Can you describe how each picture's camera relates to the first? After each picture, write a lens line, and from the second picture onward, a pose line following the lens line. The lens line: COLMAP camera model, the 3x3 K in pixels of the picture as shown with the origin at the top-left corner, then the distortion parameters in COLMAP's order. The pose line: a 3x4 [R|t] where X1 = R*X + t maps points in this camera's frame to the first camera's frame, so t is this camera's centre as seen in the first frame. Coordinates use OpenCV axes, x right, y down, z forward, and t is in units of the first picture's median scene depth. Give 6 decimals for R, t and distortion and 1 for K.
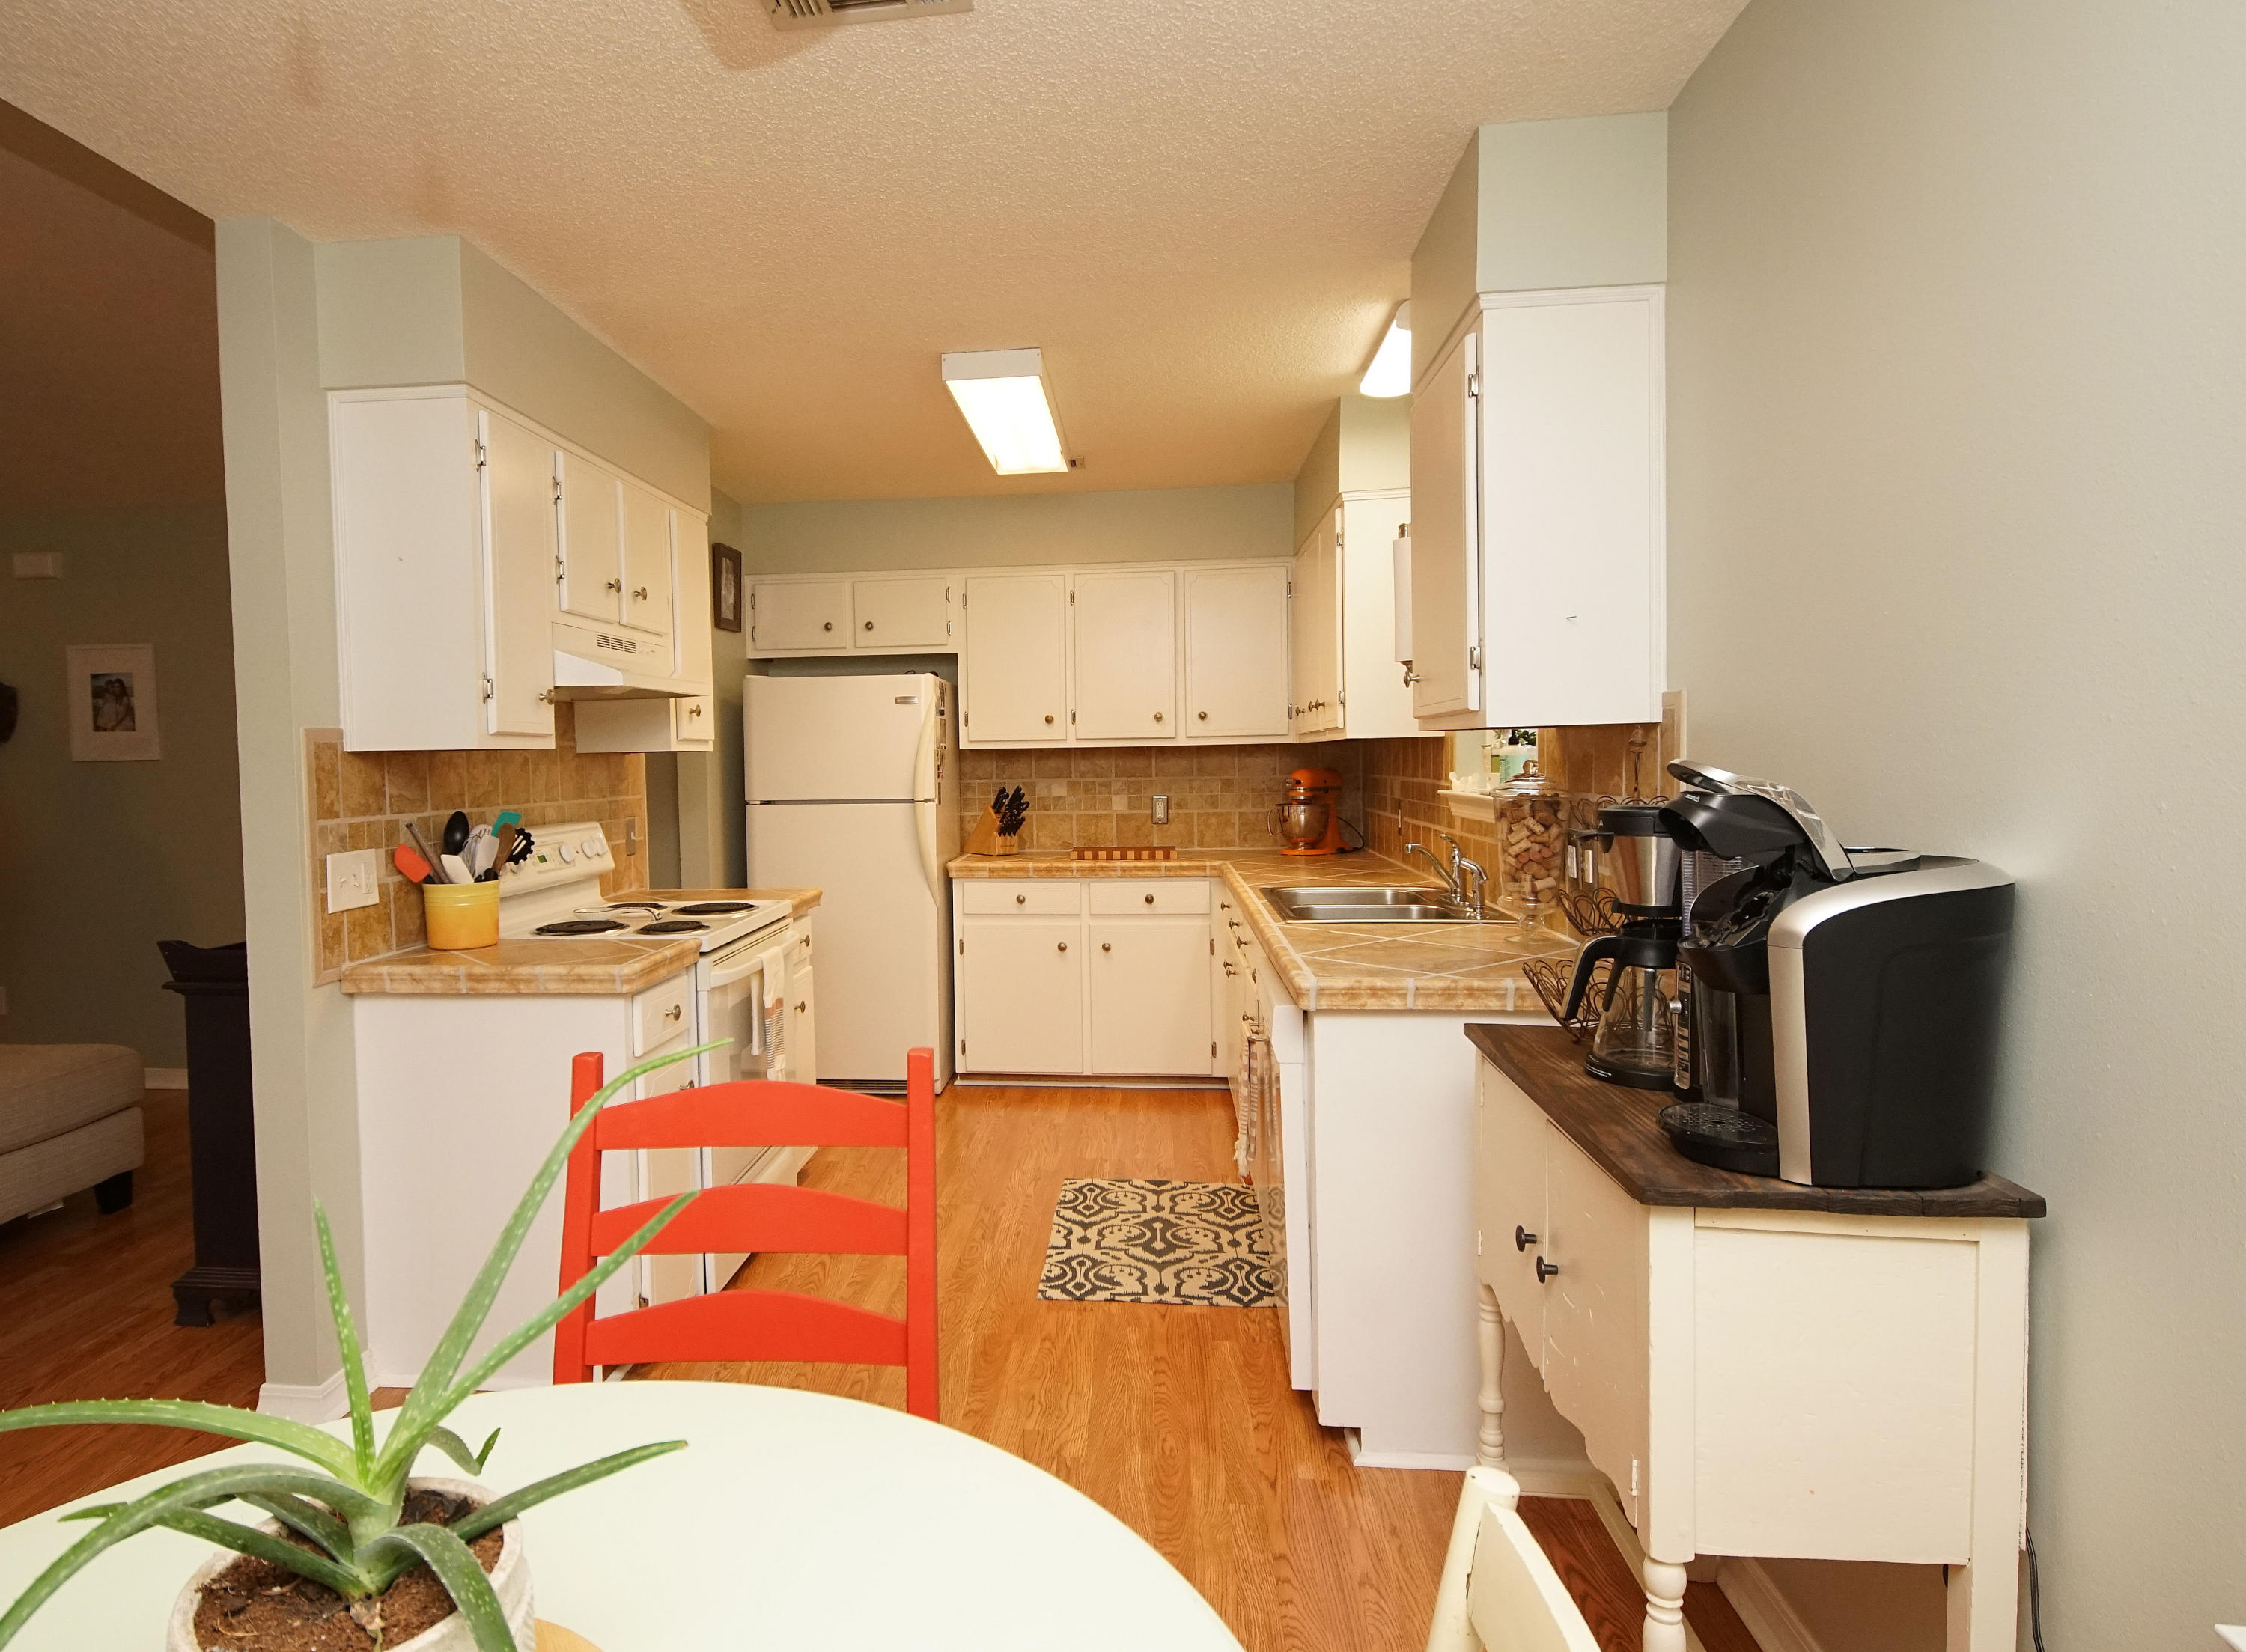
lens RADIAL K [[1324.7, 0, 987.4], [0, 1324.7, 815.0], [0, 0, 1]] dist [0.048825, -0.045628]
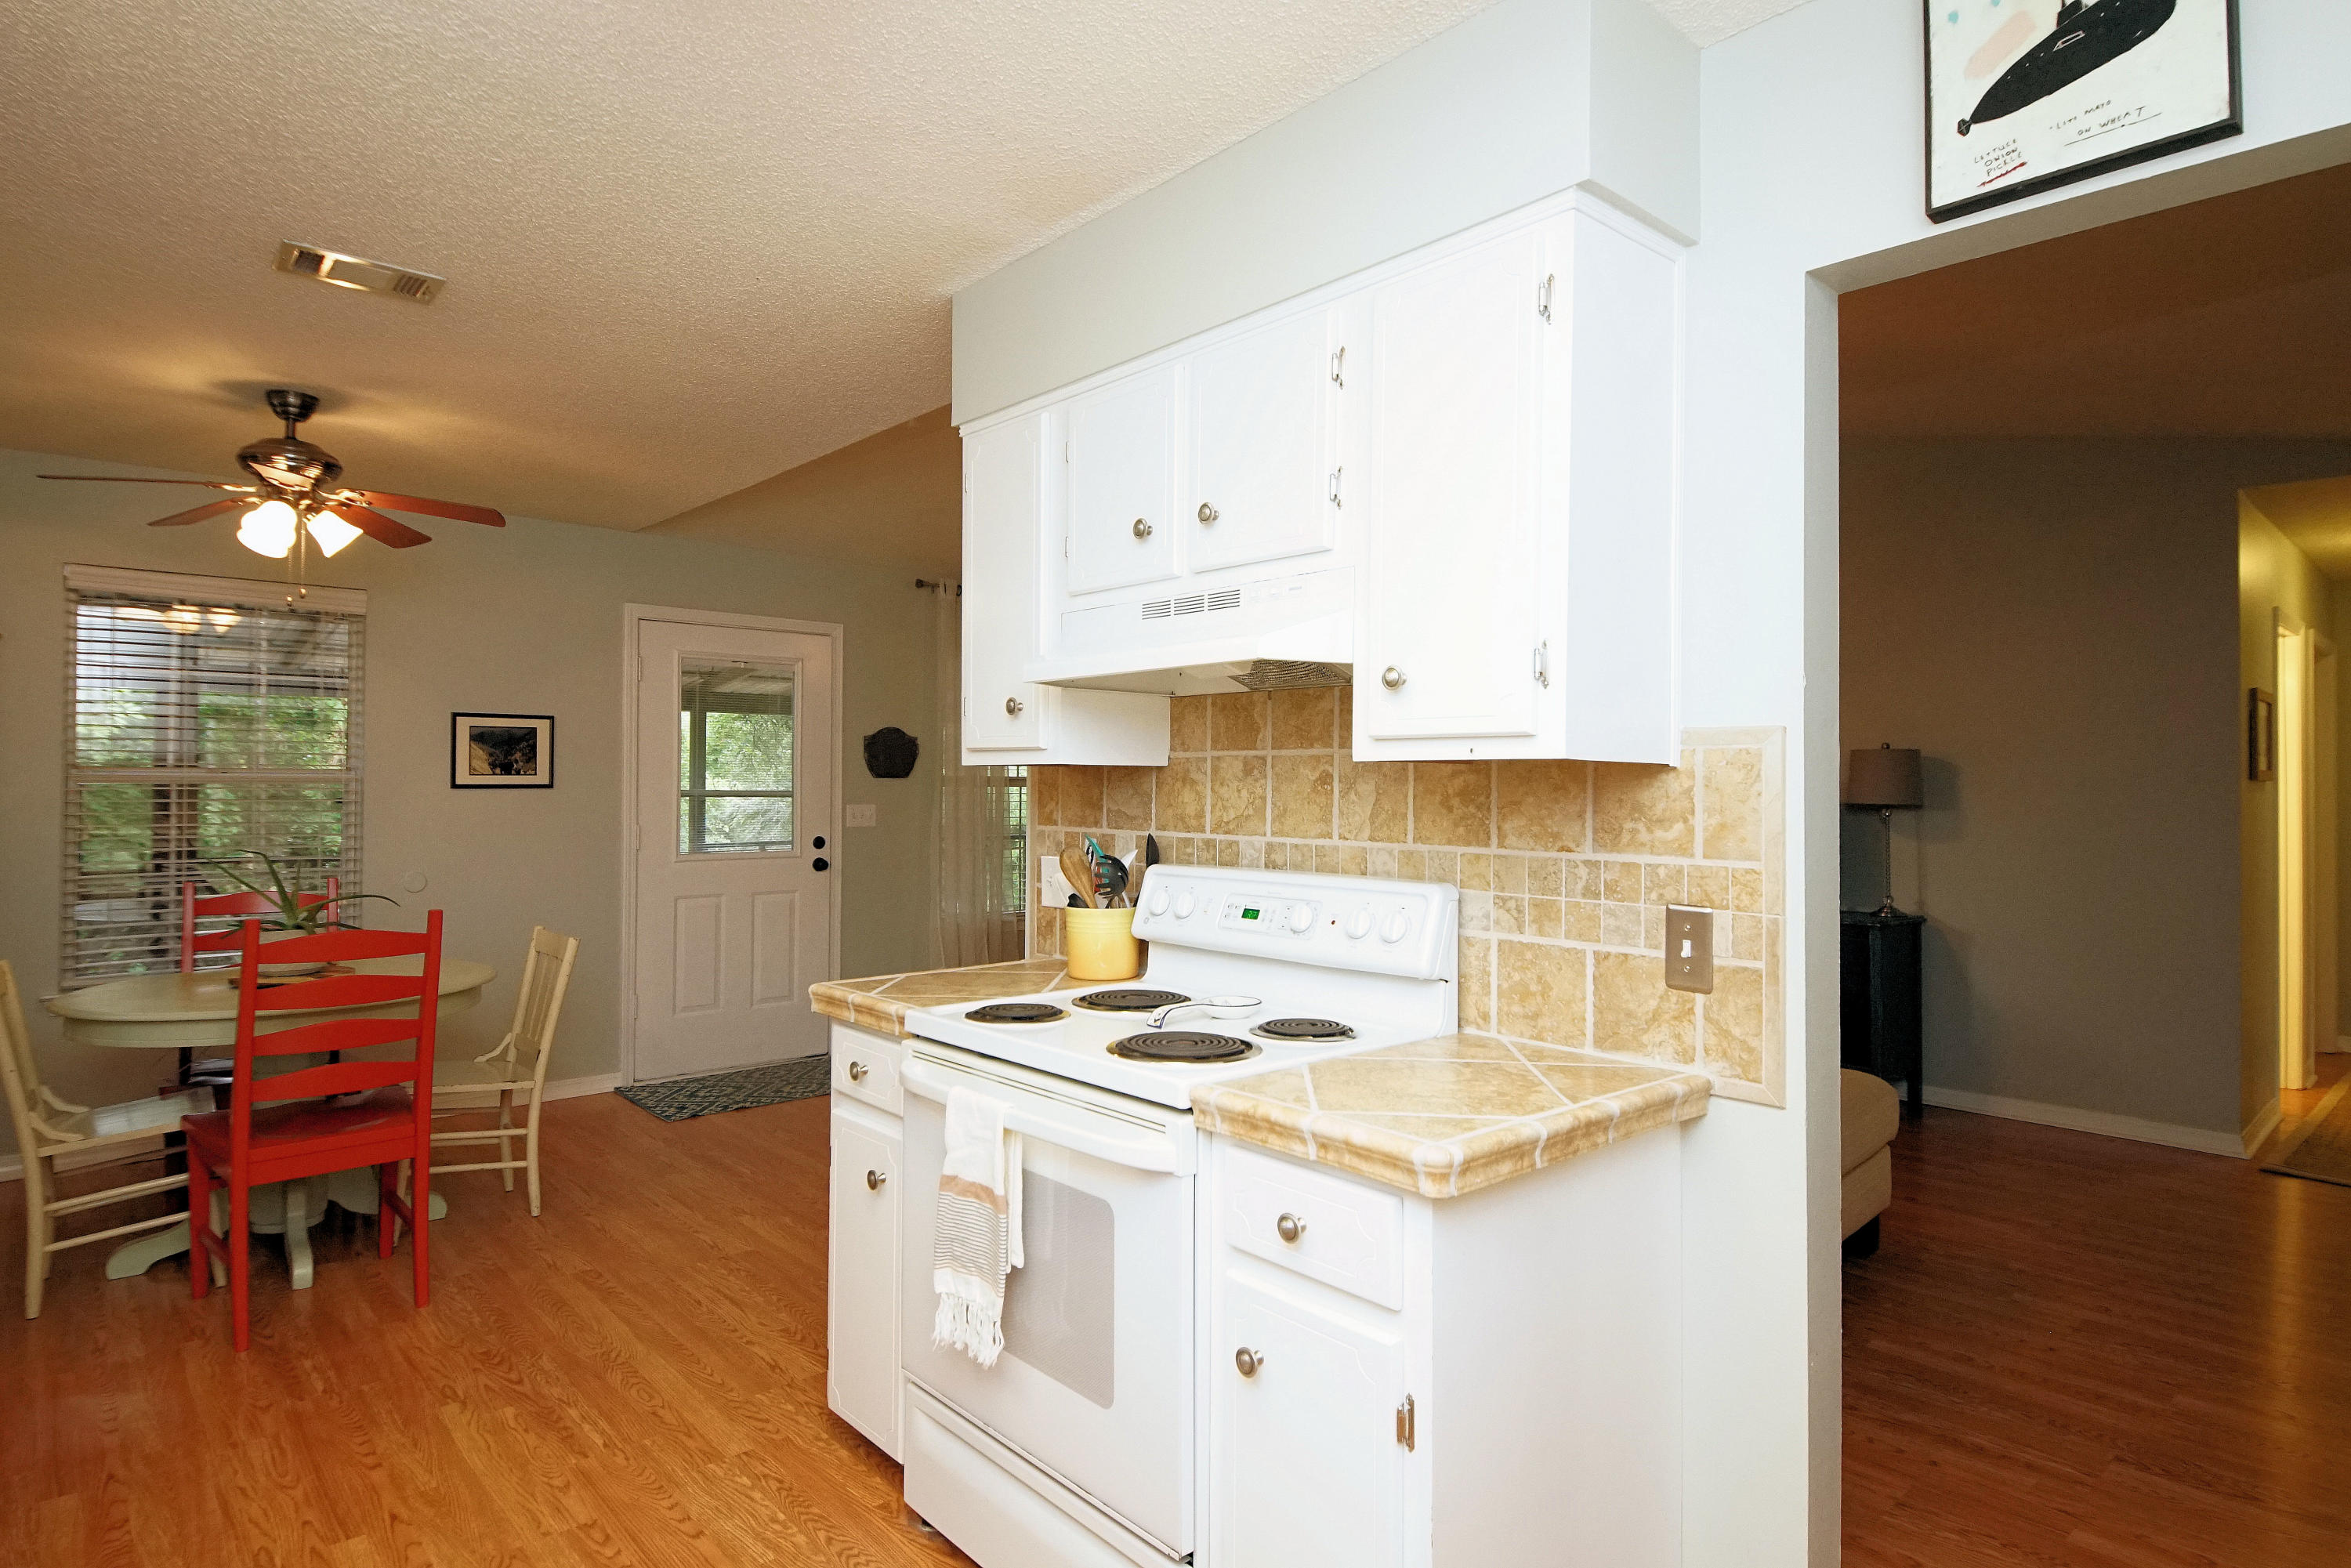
lens RADIAL K [[1259.4, 0, 1158.1], [0, 1259.4, 772.5], [0, 0, 1]] dist [0.041705, -0.041370]
pose [[-0.664199, 0.007938, -0.747514, 0.192683], [-0.026615, 0.999059, 0.034257, -0.060754], [0.747082, 0.042649, -0.663362, 1.311185]]
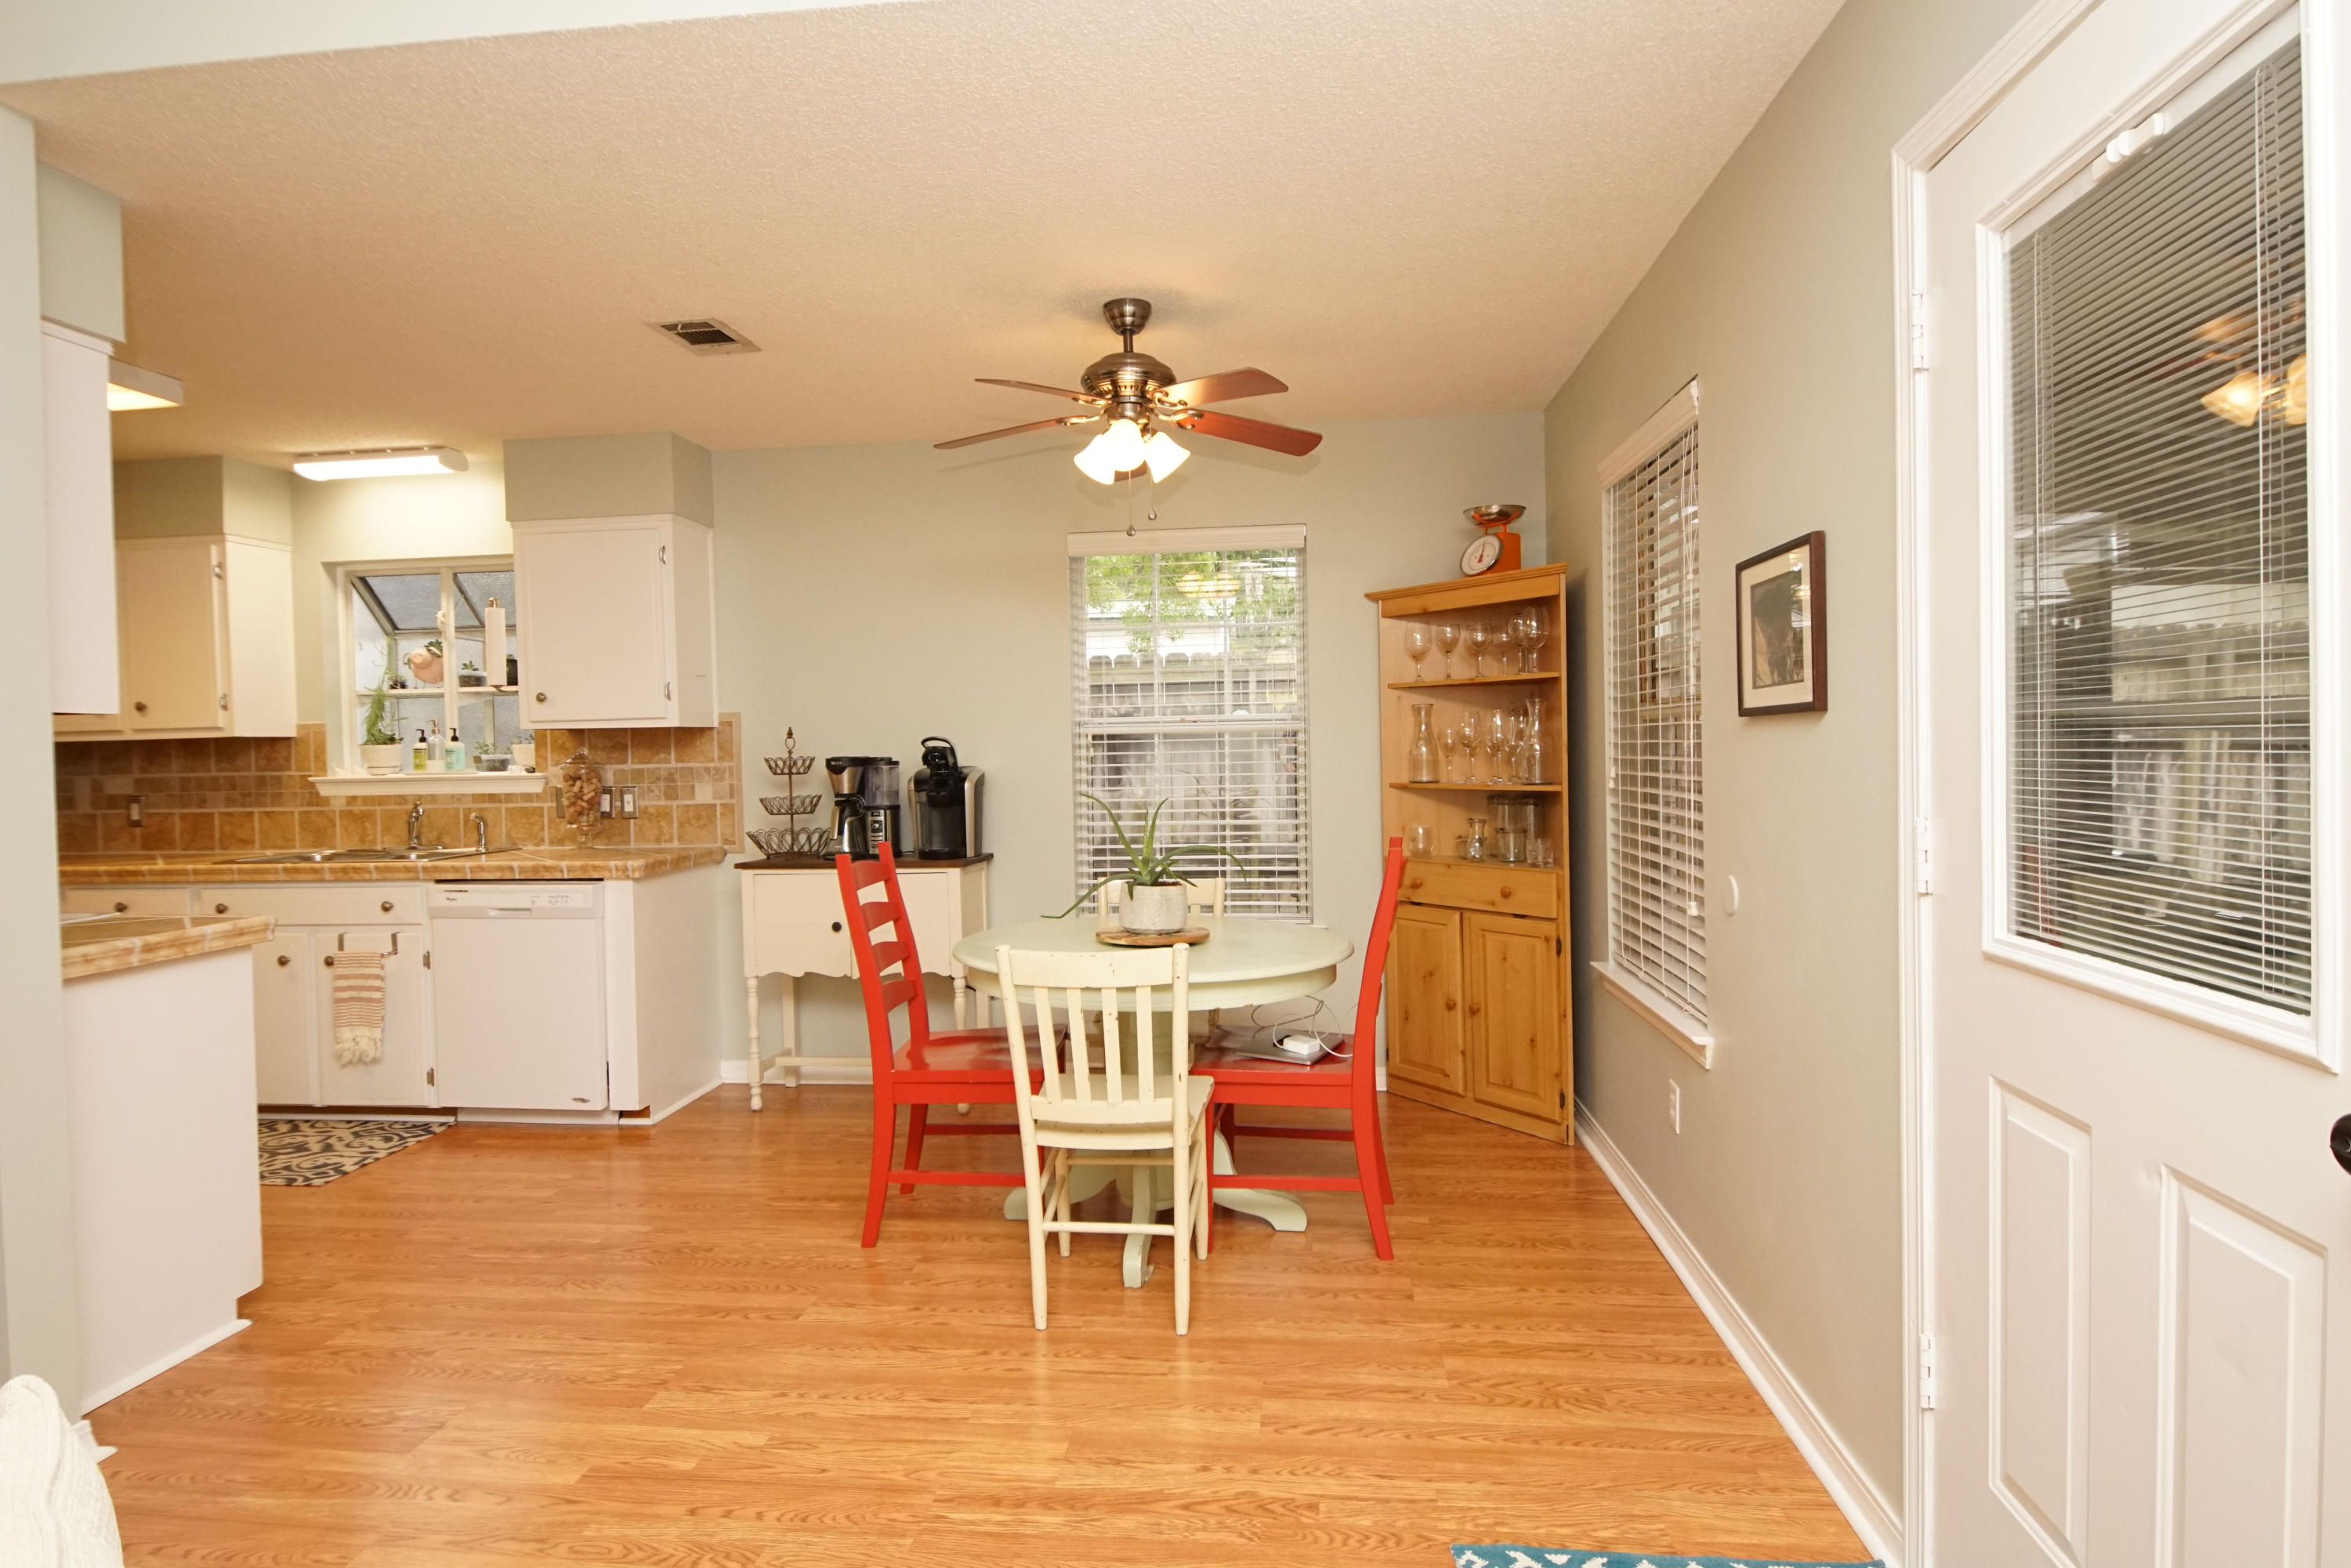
lens RADIAL K [[1259.4, 0, 1158.1], [0, 1259.4, 772.5], [0, 0, 1]] dist [0.041705, -0.041370]
pose [[-0.007524, -0.001282, 0.999971, -0.966306], [0.064113, 0.997941, 0.001762, 0.028881], [-0.997914, 0.064125, -0.007426, 0.189068]]
